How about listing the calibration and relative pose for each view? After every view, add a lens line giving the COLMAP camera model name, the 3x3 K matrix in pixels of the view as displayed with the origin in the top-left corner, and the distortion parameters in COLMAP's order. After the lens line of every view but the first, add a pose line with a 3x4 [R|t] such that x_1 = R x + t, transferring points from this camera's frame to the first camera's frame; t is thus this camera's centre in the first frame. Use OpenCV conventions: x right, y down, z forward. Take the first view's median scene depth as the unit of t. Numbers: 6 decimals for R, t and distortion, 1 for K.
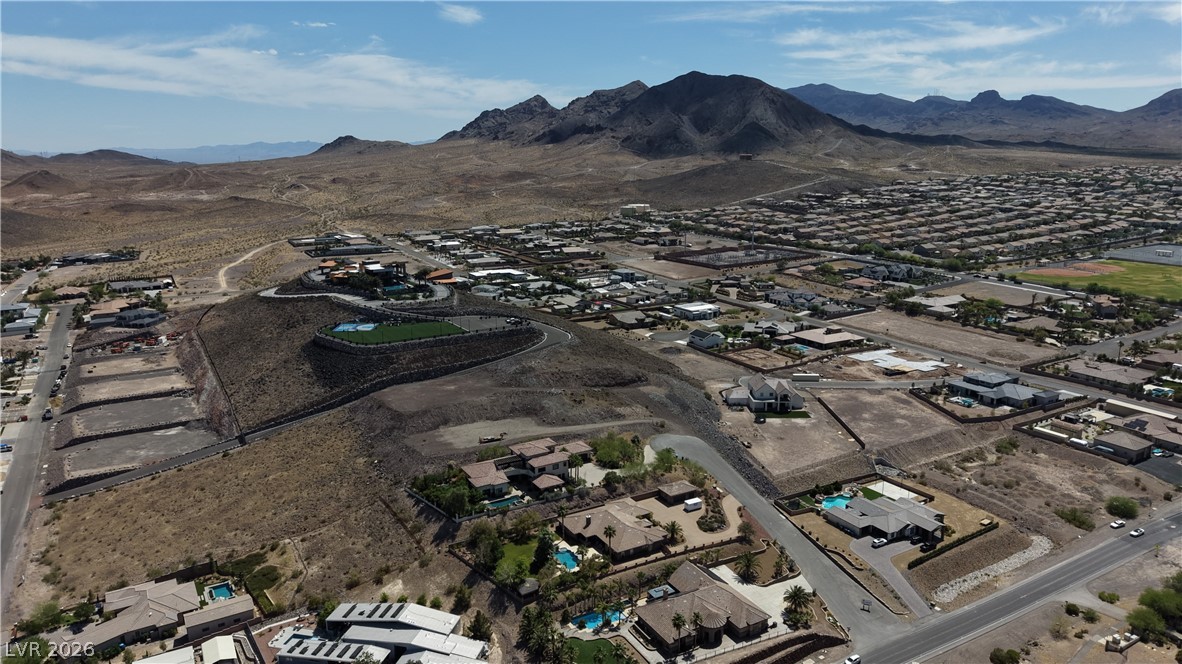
lens RADIAL K [[787.2, 0, 591.0], [0, 787.2, 332.0], [0, 0, 1]] dist [0.043710, -0.051075]
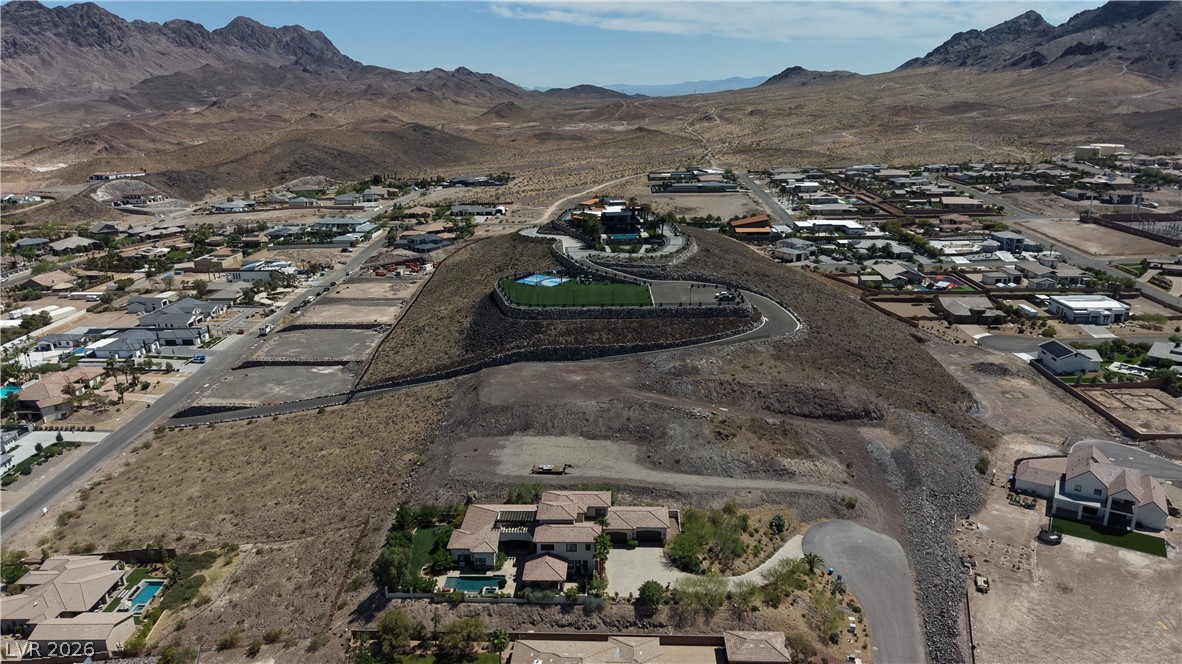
lens RADIAL K [[787.9, 0, 589.5], [0, 787.9, 336.3], [0, 0, 1]] dist [0.025066, -0.024851]
pose [[0.845317, 0.152916, -0.511913, 0.172413], [-0.109923, 0.987444, 0.113451, -0.045434], [0.522834, -0.039631, 0.851513, 0.309200]]
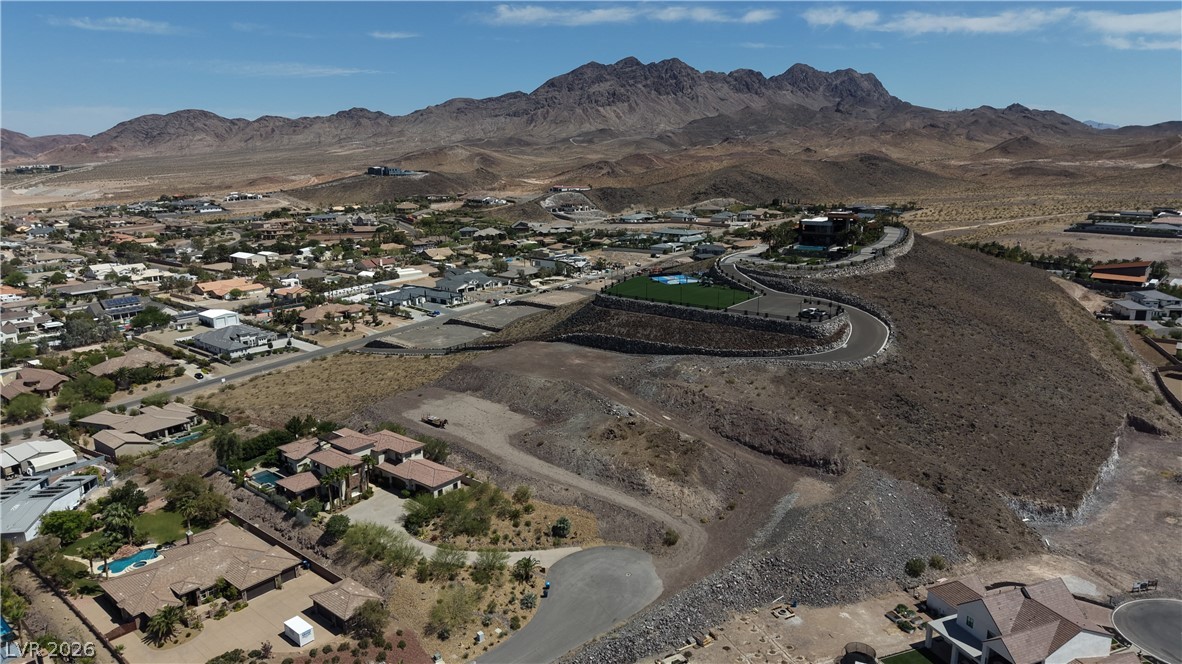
lens RADIAL K [[780.0, 0, 590.1], [0, 780.0, 349.6], [0, 0, 1]] dist [0.052995, -0.061158]
pose [[0.339322, 0.243125, -0.908709, 0.400999], [-0.200197, 0.962556, 0.182776, -0.062798], [0.919120, 0.119901, 0.375289, 0.611965]]
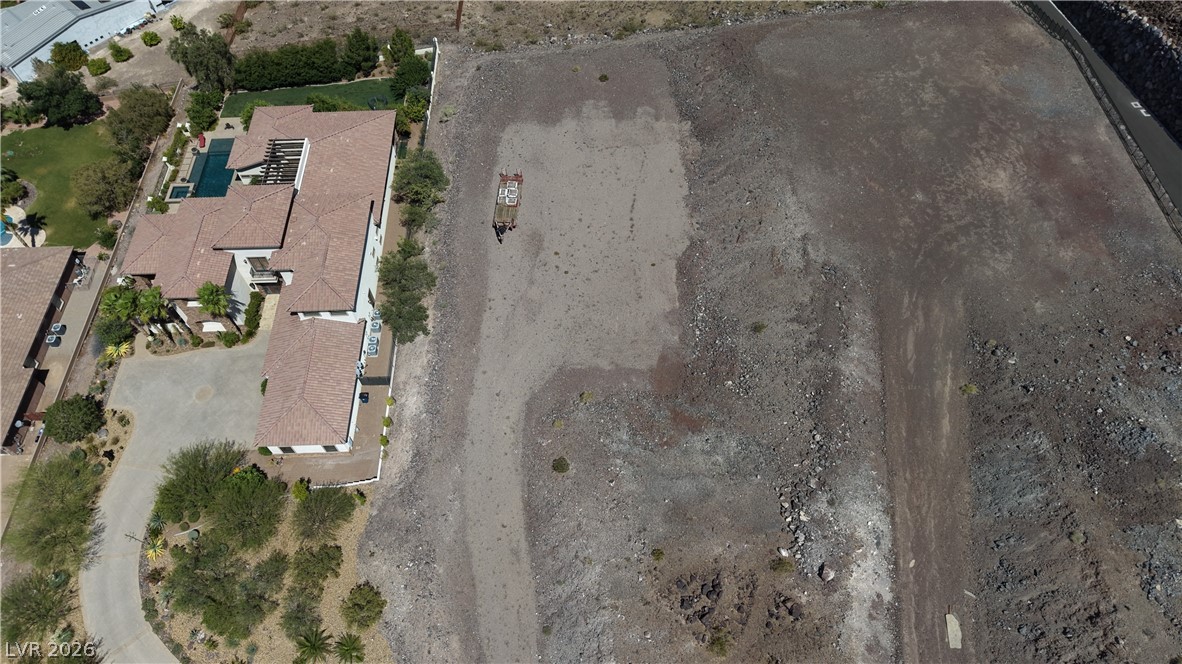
lens RADIAL K [[799.5, 0, 587.9], [0, 799.5, 332.9], [0, 0, 1]] dist [0.001143, 0.000595]
pose [[-0.484235, 0.742225, -0.463269, 0.031916], [-0.169608, 0.439812, 0.881929, -0.091641], [0.858341, 0.505635, -0.087085, 0.775151]]
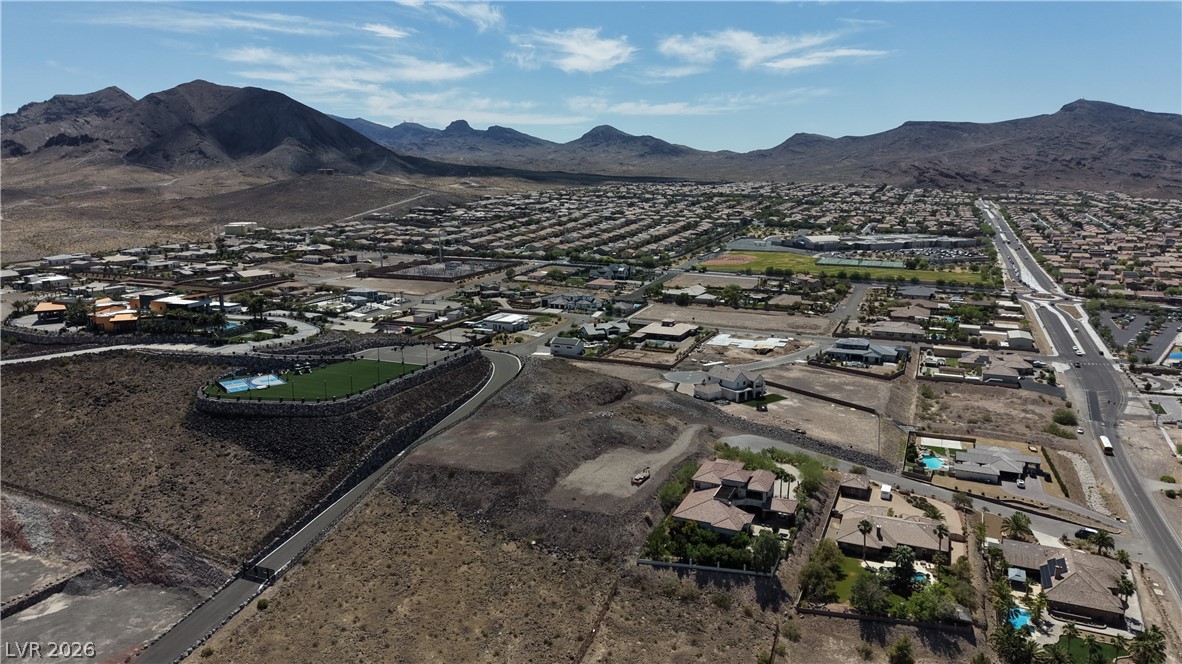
lens RADIAL K [[780.0, 0, 590.1], [0, 780.0, 349.6], [0, 0, 1]] dist [0.052995, -0.061158]
pose [[0.805751, -0.125634, 0.578775, -0.438120], [0.129309, 0.990983, 0.035093, -0.019929], [-0.577966, 0.046565, 0.814732, 0.270593]]
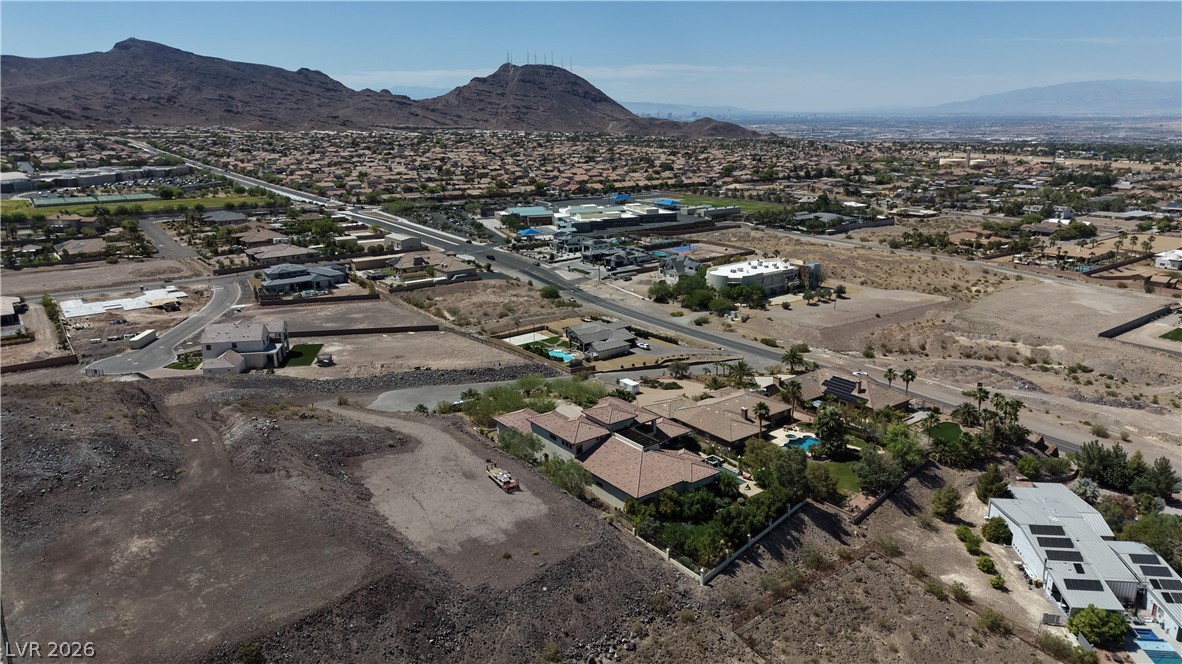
lens RADIAL K [[783.1, 0, 587.6], [0, 783.1, 334.7], [0, 0, 1]] dist [0.044700, -0.047326]
pose [[-0.124197, -0.262151, 0.957001, -0.399898], [0.234039, 0.929518, 0.284996, -0.046513], [-0.964262, 0.259371, -0.054090, 0.683601]]
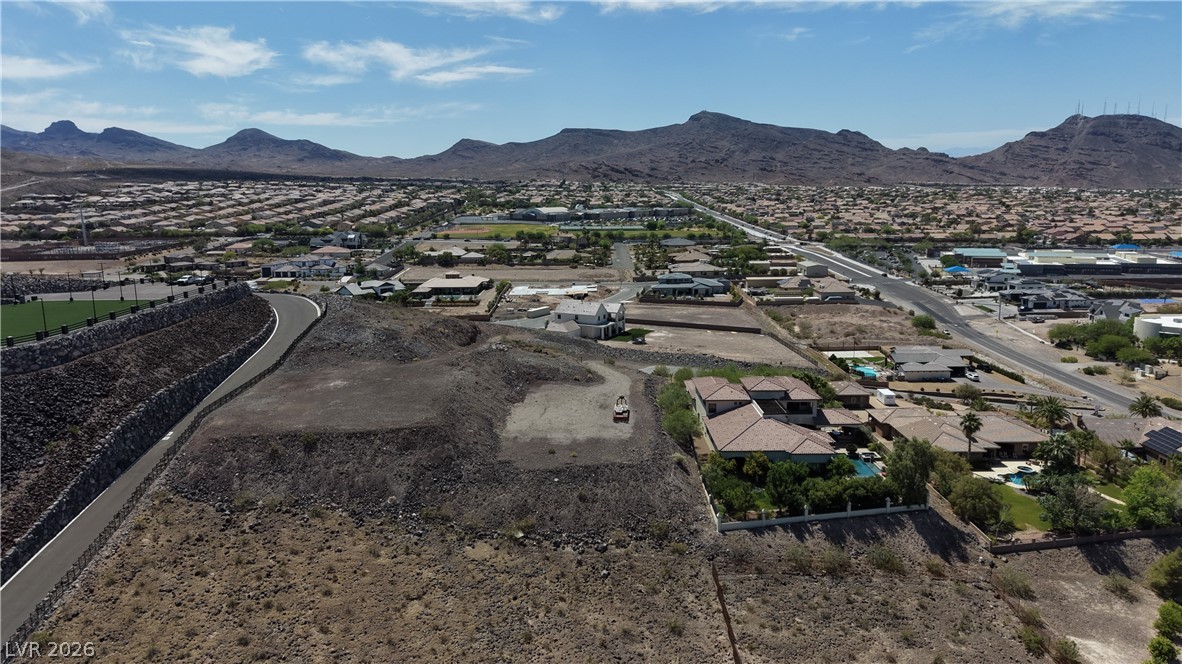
lens RADIAL K [[787.2, 0, 591.0], [0, 787.2, 332.0], [0, 0, 1]] dist [0.043710, -0.051075]
pose [[0.497671, -0.161675, 0.852165, -0.399215], [0.202865, 0.976921, 0.066869, 0.034931], [-0.843309, 0.139596, 0.518983, 0.535979]]
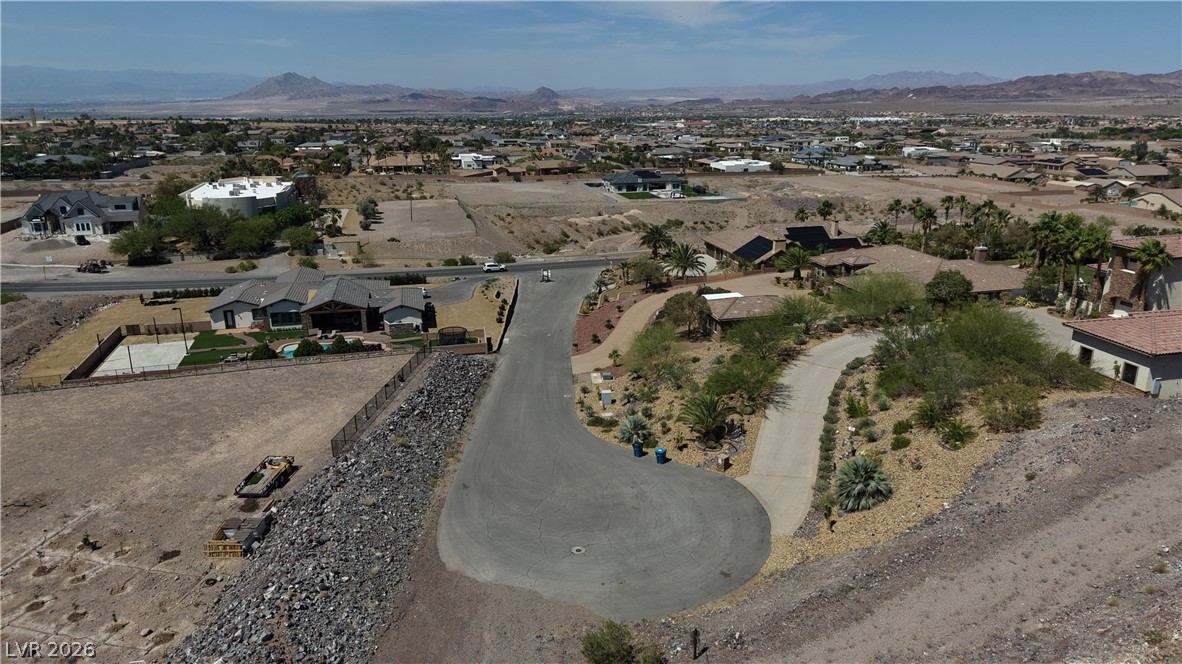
lens RADIAL K [[787.2, 0, 591.0], [0, 787.2, 332.0], [0, 0, 1]] dist [0.043710, -0.051075]
pose [[-0.959445, -0.072185, 0.272496, 0.052951], [0.072903, 0.870234, 0.487215, 0.015345], [-0.272305, 0.487322, -0.829679, 0.874330]]
